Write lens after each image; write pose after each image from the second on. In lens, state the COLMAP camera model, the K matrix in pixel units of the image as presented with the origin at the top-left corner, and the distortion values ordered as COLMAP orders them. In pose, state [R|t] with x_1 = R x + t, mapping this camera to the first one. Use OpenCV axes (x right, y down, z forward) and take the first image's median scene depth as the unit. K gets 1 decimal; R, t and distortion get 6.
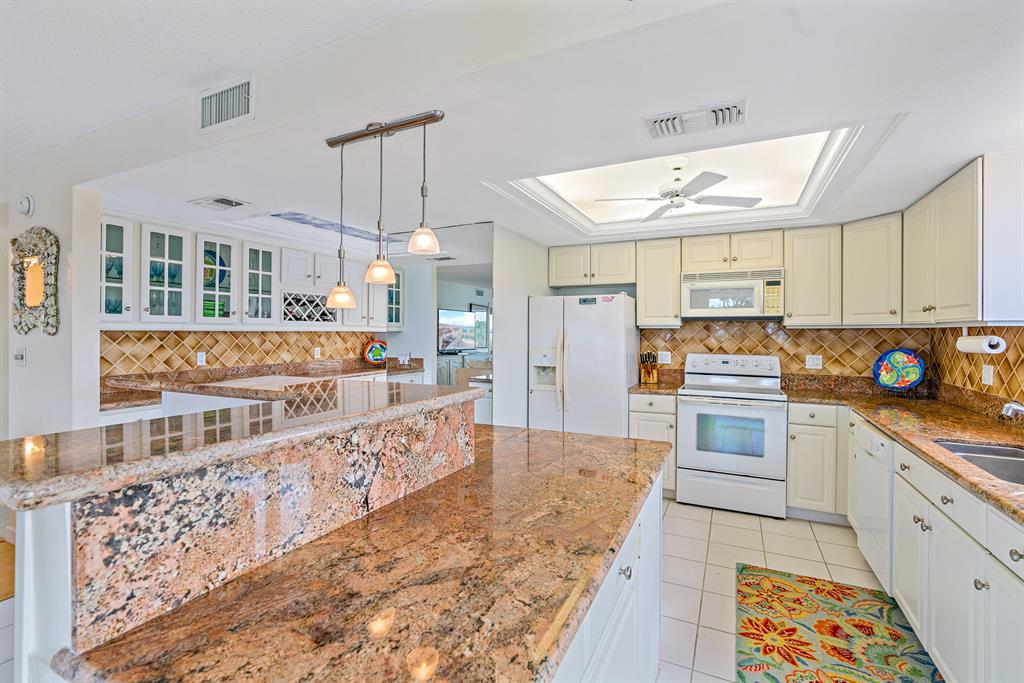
lens RADIAL K [[462.2, 0, 509.4], [0, 462.2, 336.8], [0, 0, 1]] dist [-0.007317, 0.000794]
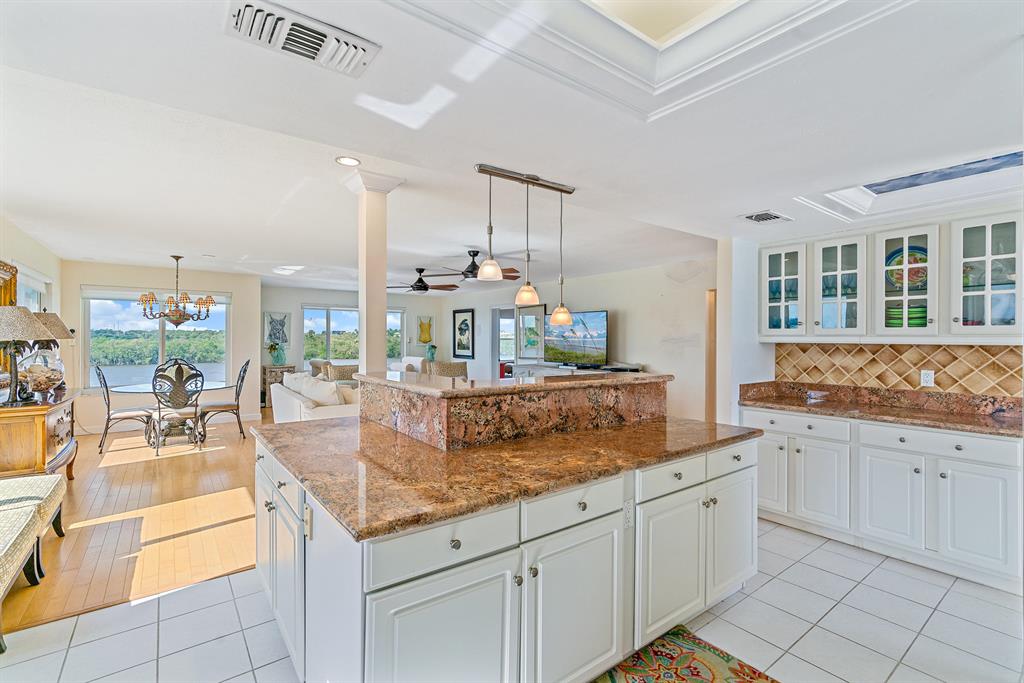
lens RADIAL K [[462.2, 0, 509.4], [0, 462.2, 336.8], [0, 0, 1]] dist [-0.007317, 0.000794]
pose [[-0.450159, -0.009941, -0.892893, 0.408719], [-0.015672, 0.999872, -0.003231, -0.012053], [0.892811, 0.012539, -0.450257, 0.738131]]
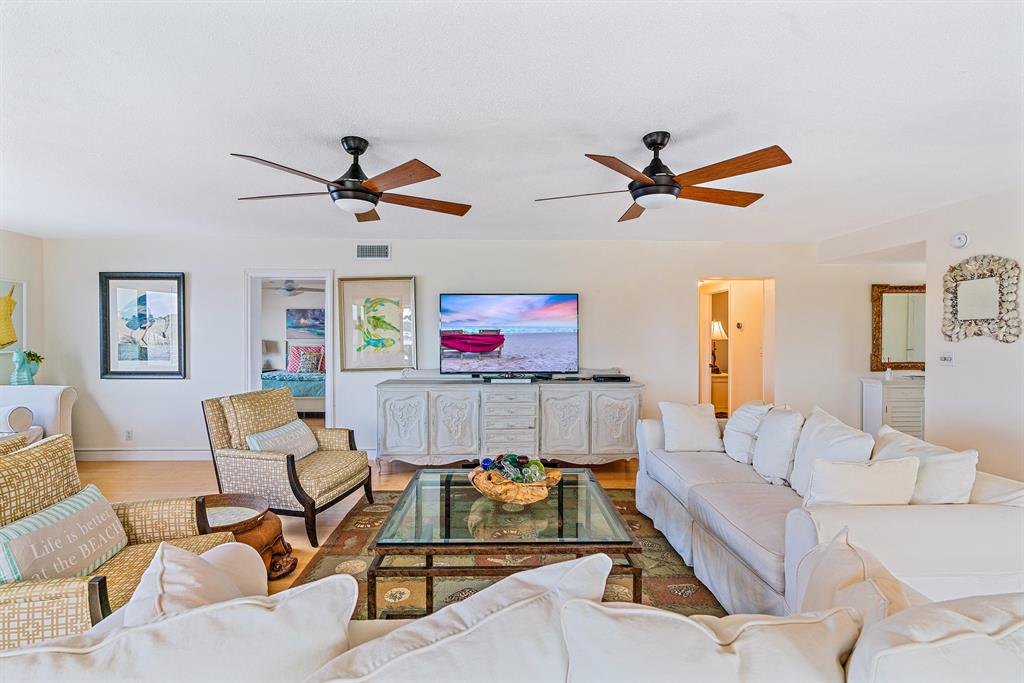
lens RADIAL K [[462.2, 0, 509.4], [0, 462.2, 336.8], [0, 0, 1]] dist [-0.007317, 0.000794]
pose [[0.465497, -0.001586, -0.885048, -0.577620], [-0.006917, 0.999961, -0.005430, -0.003284], [0.885023, 0.008650, 0.465468, -0.799043]]
